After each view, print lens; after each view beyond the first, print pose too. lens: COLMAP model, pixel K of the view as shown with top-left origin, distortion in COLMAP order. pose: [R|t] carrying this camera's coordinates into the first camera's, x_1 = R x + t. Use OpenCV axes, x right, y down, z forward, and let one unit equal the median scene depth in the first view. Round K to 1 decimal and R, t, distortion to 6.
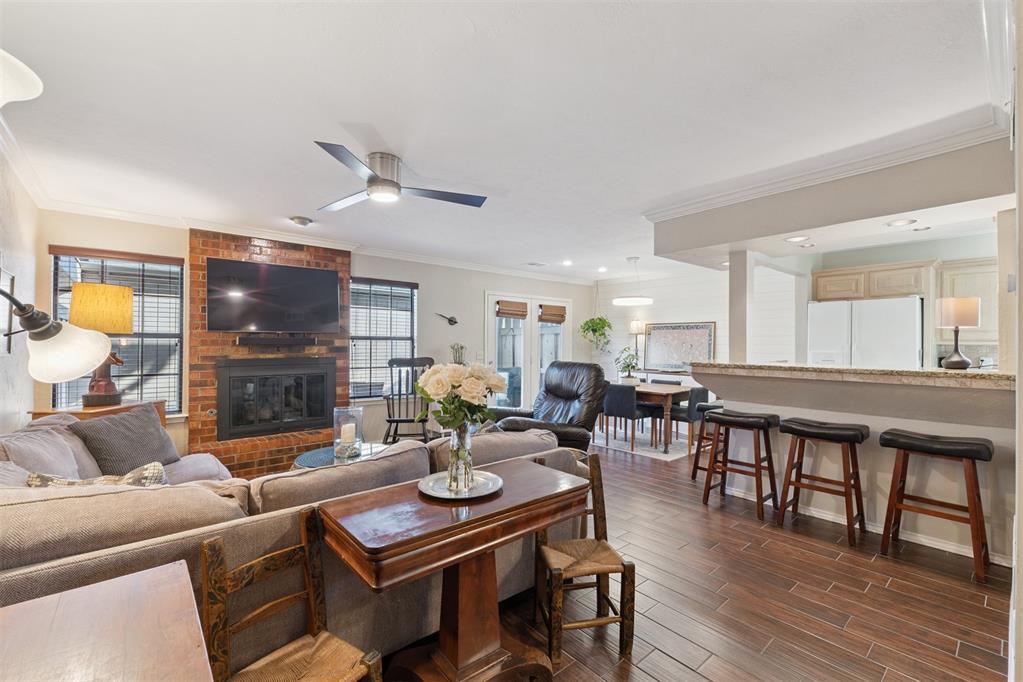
lens RADIAL K [[435.6, 0, 511.5], [0, 435.6, 341.0], [0, 0, 1]] dist [-0.001142, -0.000220]
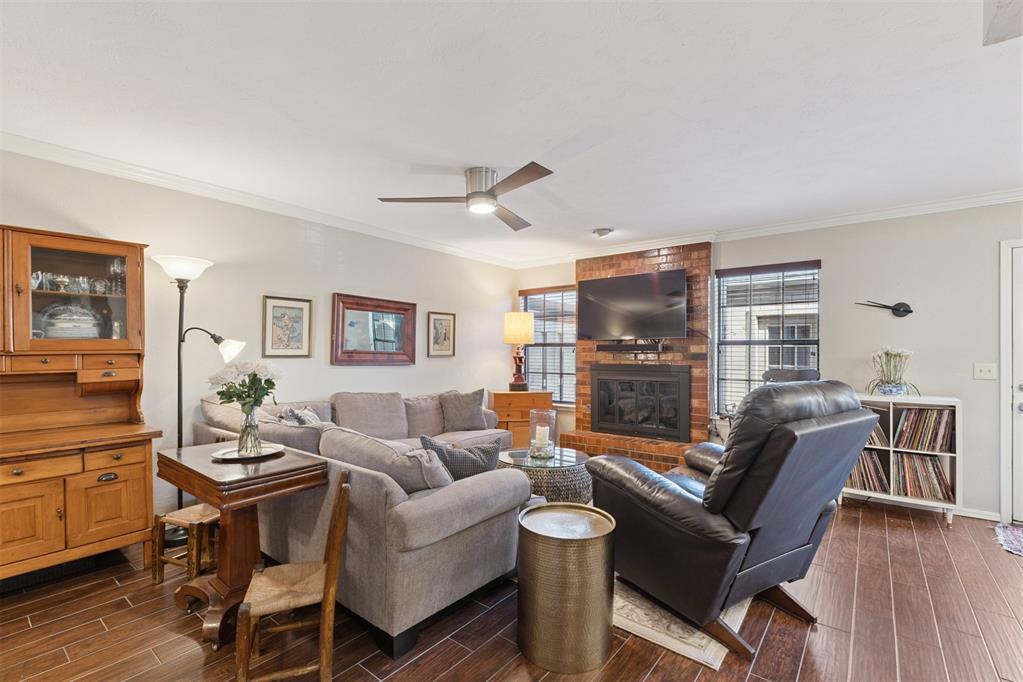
lens RADIAL K [[452.2, 0, 526.5], [0, 452.2, 348.1], [0, 0, 1]] dist [0.000582, 0.000020]
pose [[0.206834, -0.011056, -0.978314, 0.511370], [0.006117, 0.999931, -0.010007, 0.011060], [0.978357, -0.003915, 0.206888, 0.567069]]
